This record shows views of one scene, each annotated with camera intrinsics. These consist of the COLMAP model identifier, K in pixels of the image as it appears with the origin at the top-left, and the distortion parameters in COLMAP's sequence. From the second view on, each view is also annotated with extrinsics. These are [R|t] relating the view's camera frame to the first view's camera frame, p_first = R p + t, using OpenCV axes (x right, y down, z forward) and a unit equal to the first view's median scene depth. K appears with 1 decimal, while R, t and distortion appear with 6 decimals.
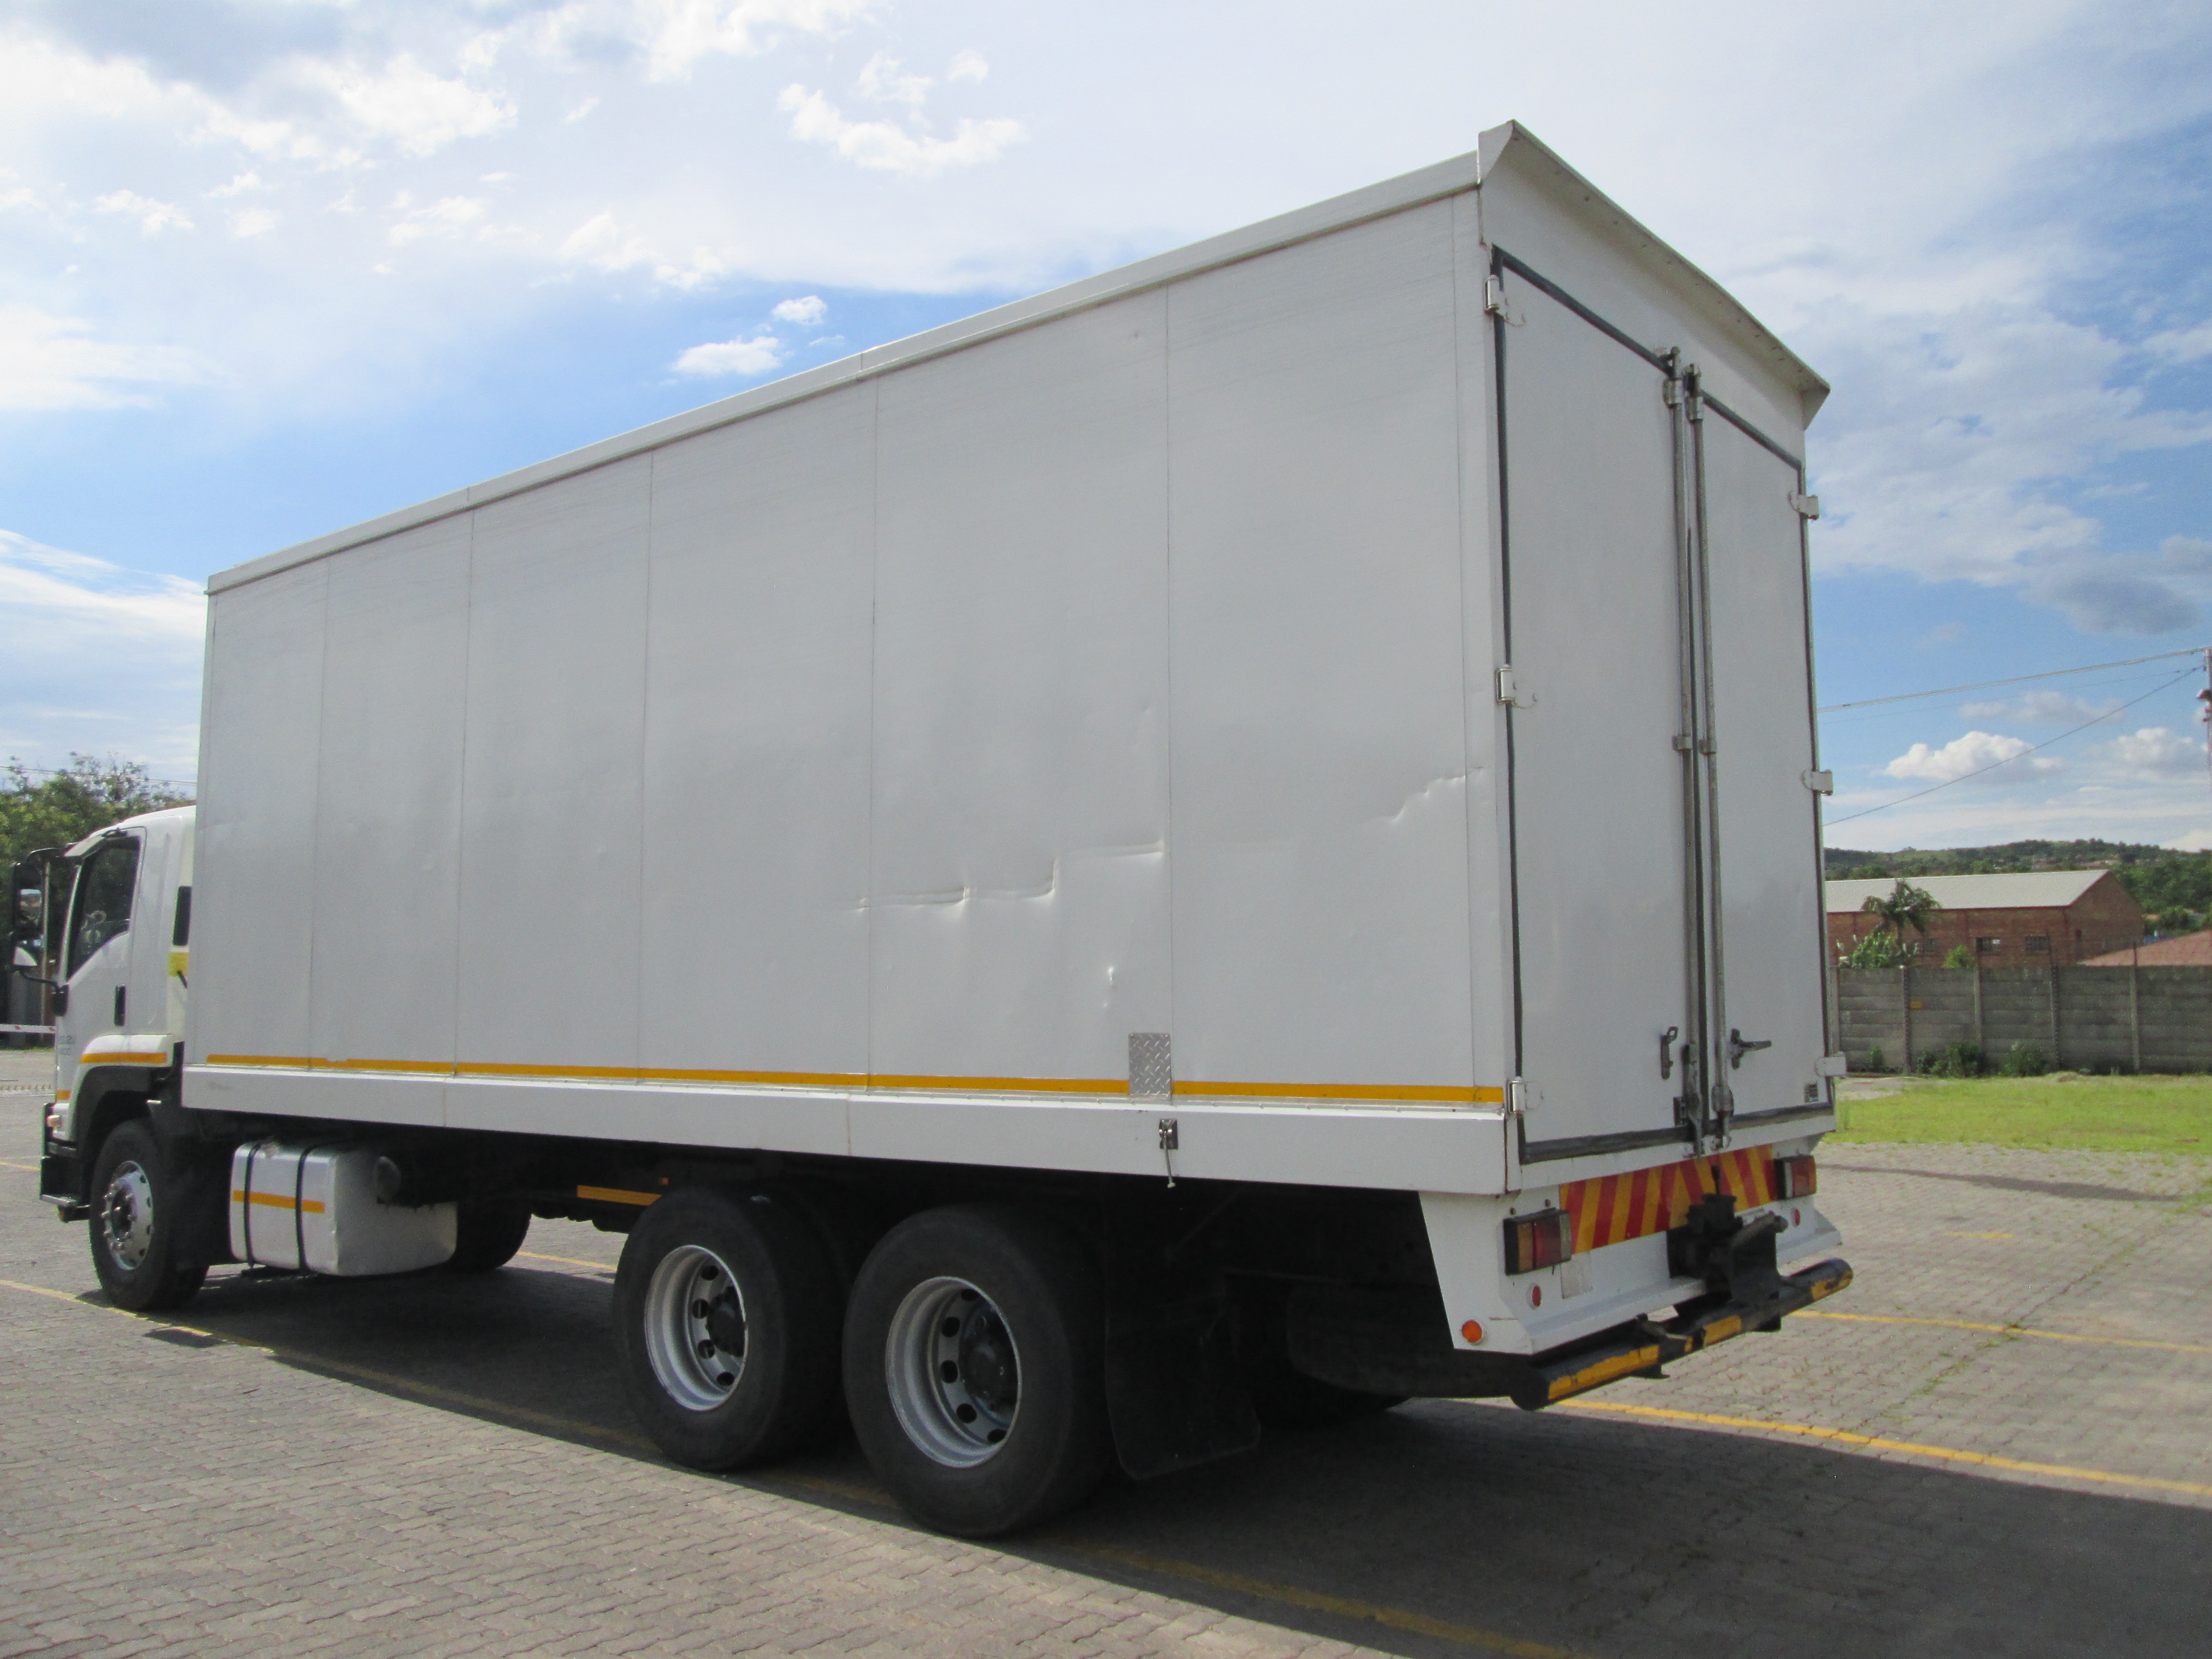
lens RADIAL K [[1856.7, 0, 1122.2], [0, 1856.7, 832.6], [0, 0, 1]] dist [-0.040639, 0.023357]
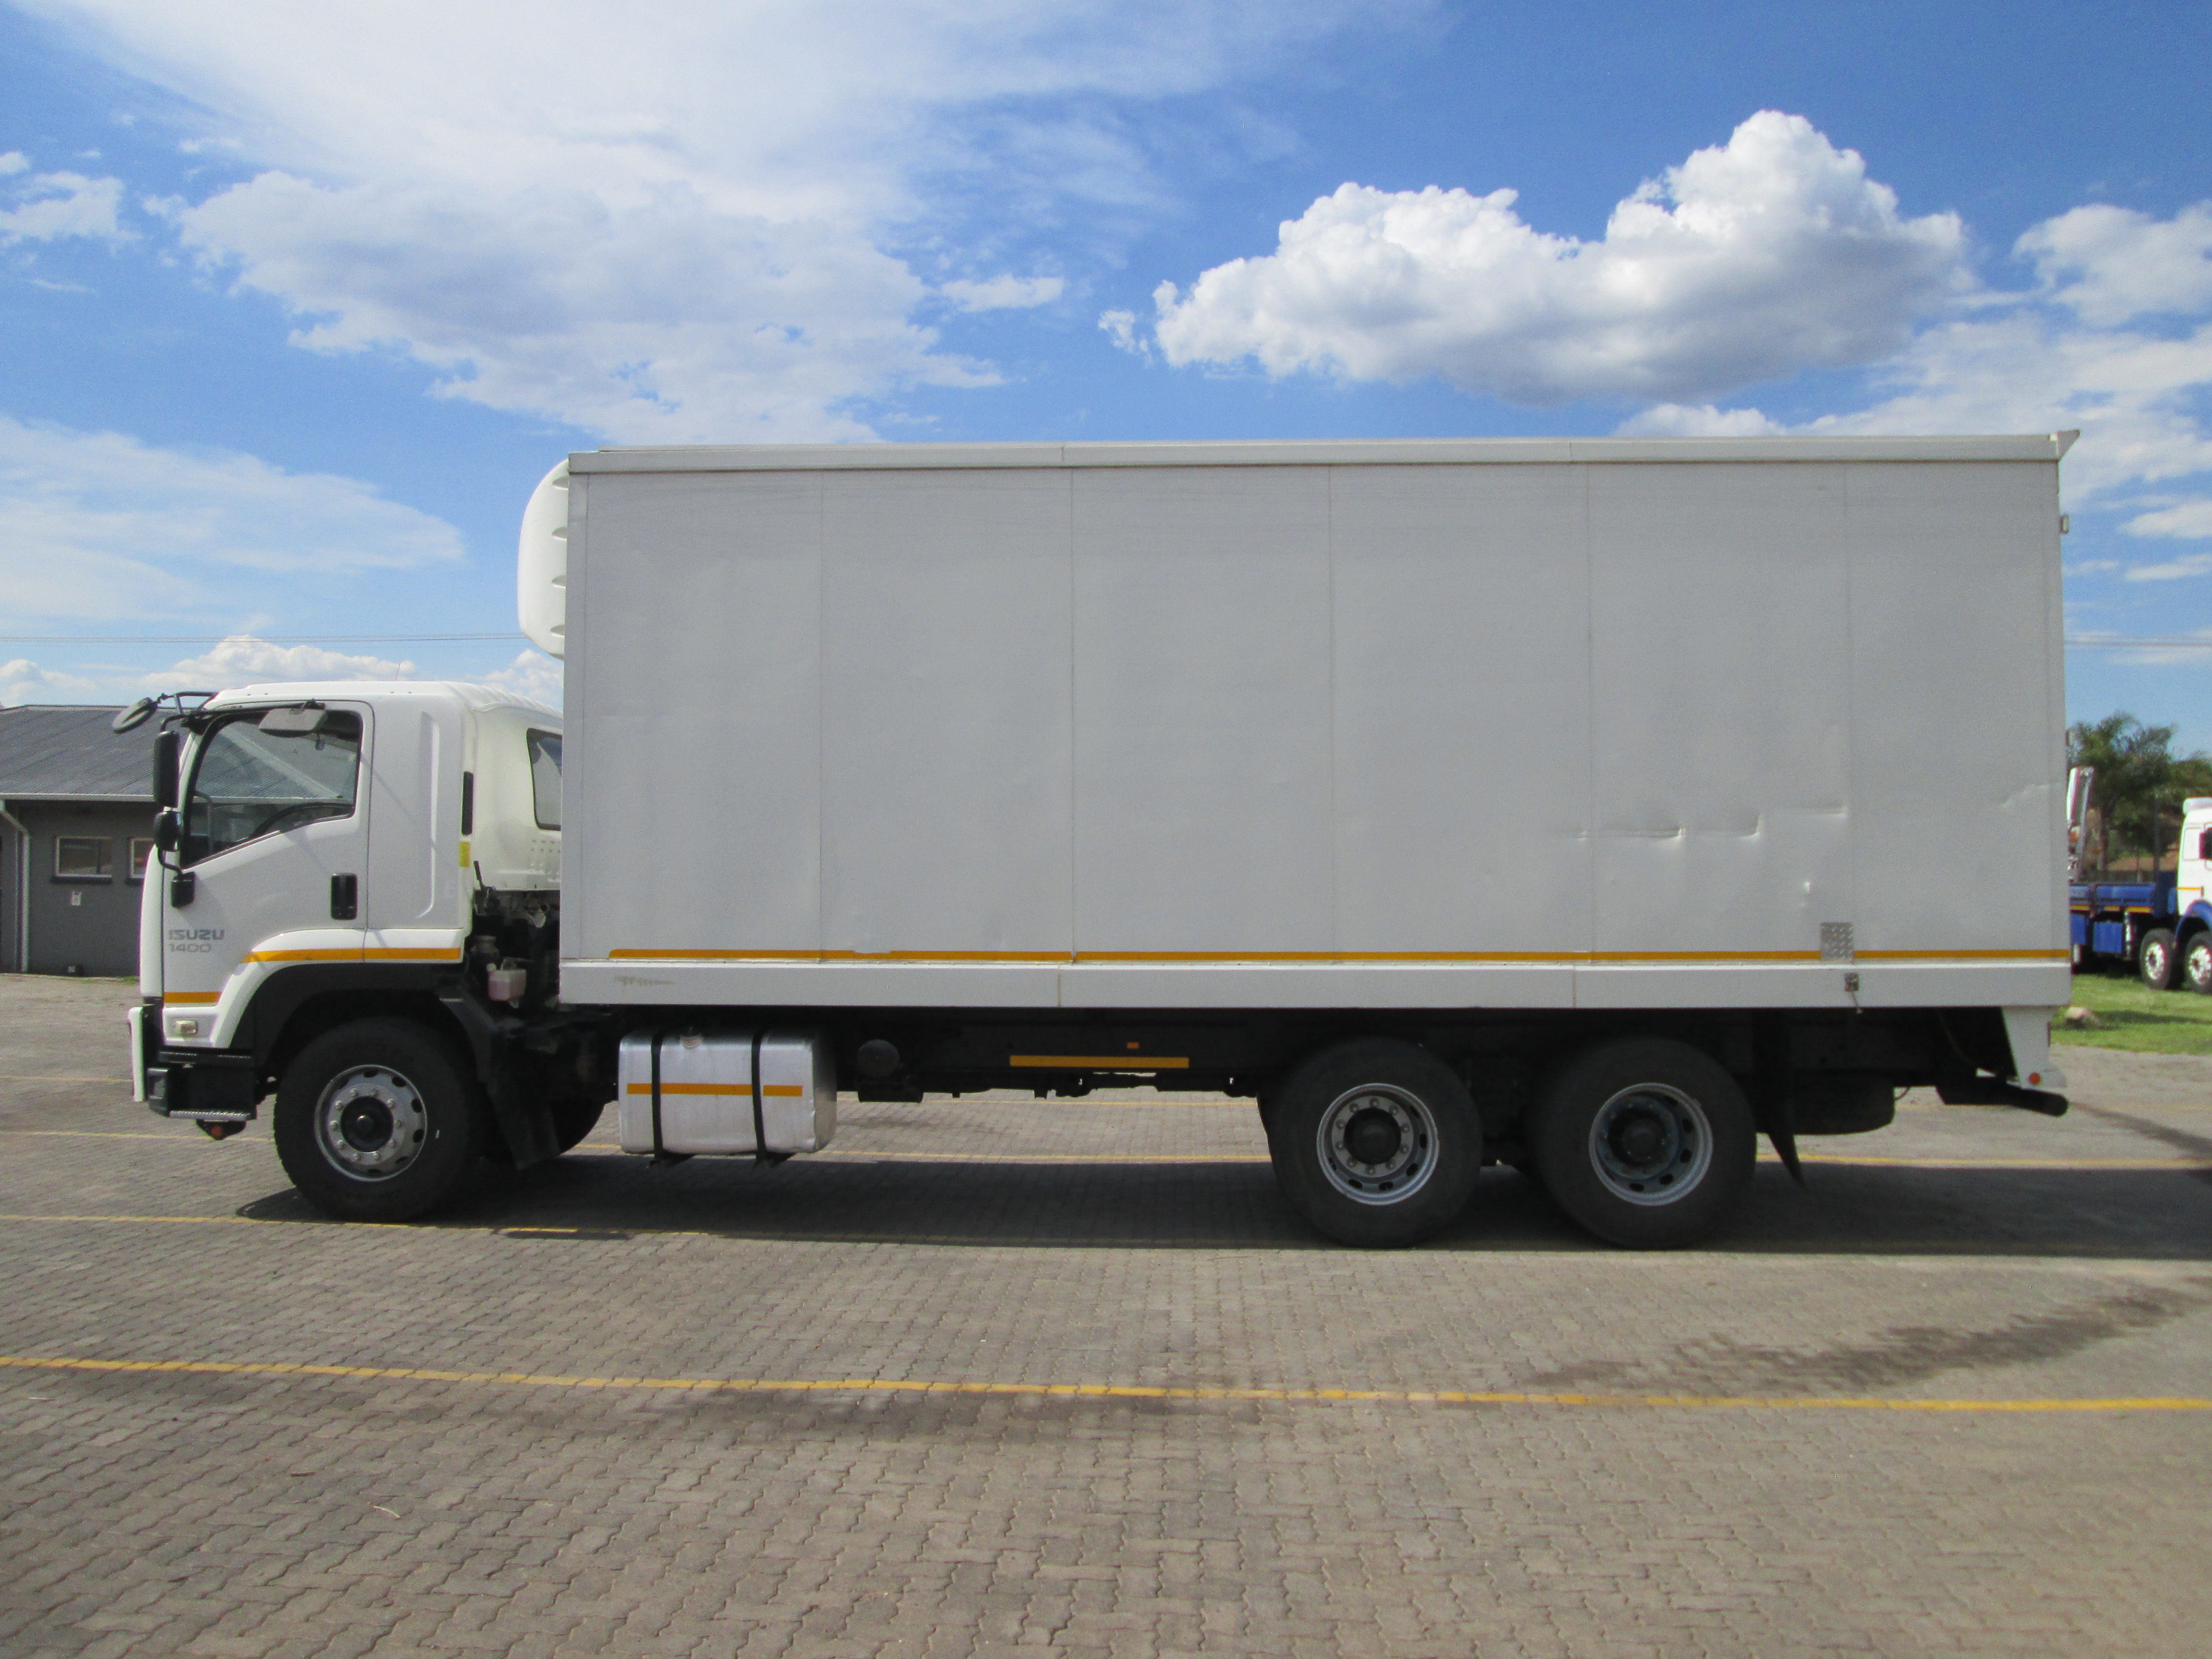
lens RADIAL K [[1856.7, 0, 1196.8], [0, 1856.7, 842.6], [0, 0, 1]] dist [-0.040639, 0.023357]
pose [[0.790276, 0.018161, 0.612482, -1.268489], [-0.062524, 0.996733, 0.051119, -0.010519], [-0.609553, -0.078693, 0.788830, 0.041784]]
